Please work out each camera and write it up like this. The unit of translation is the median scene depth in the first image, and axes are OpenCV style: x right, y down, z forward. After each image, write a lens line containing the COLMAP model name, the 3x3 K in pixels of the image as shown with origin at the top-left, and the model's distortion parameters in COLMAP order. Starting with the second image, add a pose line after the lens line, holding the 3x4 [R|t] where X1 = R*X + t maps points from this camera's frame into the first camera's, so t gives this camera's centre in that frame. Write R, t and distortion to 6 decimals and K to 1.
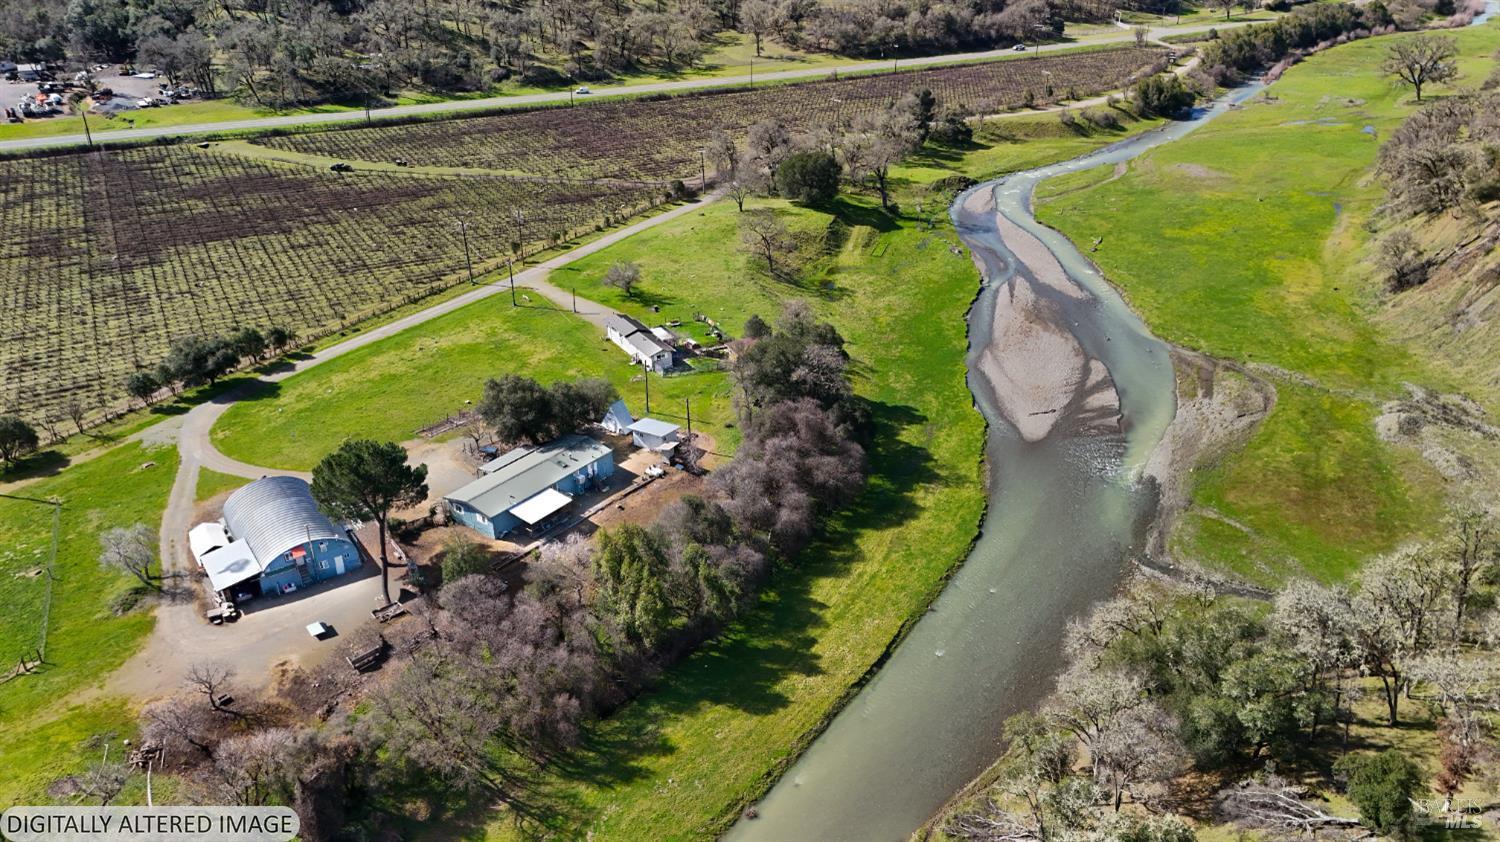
lens RADIAL K [[1073.0, 0, 752.6], [0, 1073.0, 419.8], [0, 0, 1]] dist [0.038062, -0.021043]
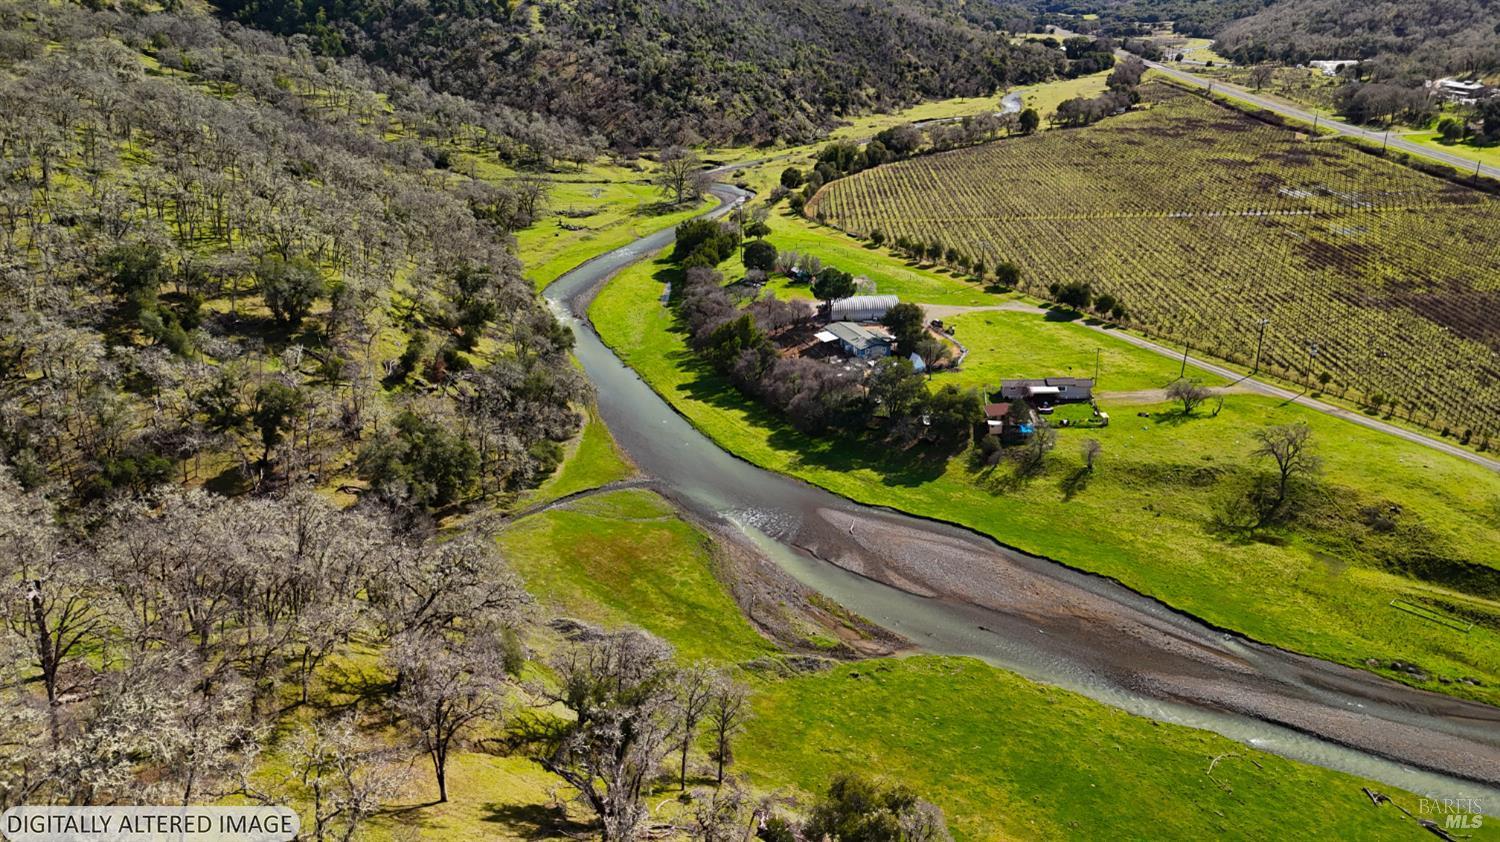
lens RADIAL K [[1073.0, 0, 753.4], [0, 1073.0, 419.7], [0, 0, 1]] dist [0.038062, -0.021043]
pose [[-0.508975, 0.355644, -0.783876, 1.203345], [-0.348437, 0.747589, 0.565423, -0.715435], [0.787106, 0.560918, -0.256585, 1.174214]]
